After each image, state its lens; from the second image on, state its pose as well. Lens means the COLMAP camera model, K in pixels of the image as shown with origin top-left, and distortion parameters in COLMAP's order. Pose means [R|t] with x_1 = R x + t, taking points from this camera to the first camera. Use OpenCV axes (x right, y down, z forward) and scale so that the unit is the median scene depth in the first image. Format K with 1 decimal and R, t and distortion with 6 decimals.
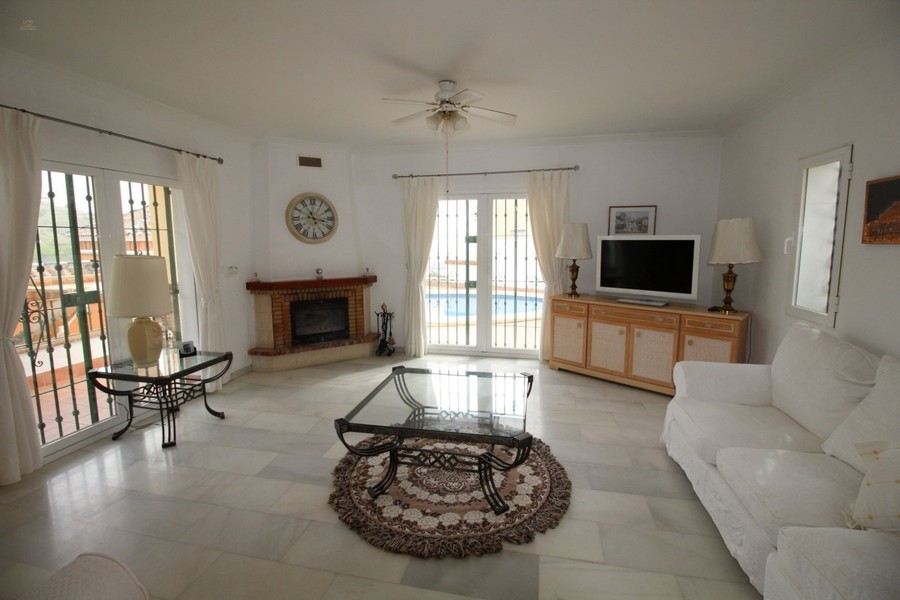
lens RADIAL K [[420.0, 0, 449.9], [0, 420.0, 289.5], [0, 0, 1]] dist [-0.002160, -0.000984]
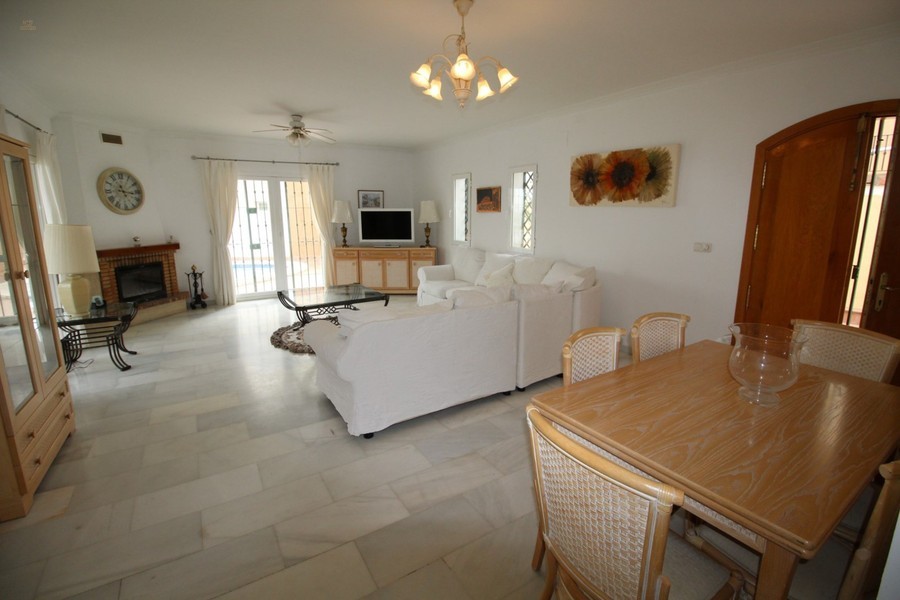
lens RADIAL K [[420.0, 0, 449.9], [0, 420.0, 289.5], [0, 0, 1]] dist [-0.002160, -0.000984]
pose [[0.716587, -0.127692, 0.685710, -0.520753], [0.082637, 0.991718, 0.098318, 0.051162], [-0.692585, -0.013789, 0.721204, -0.411183]]
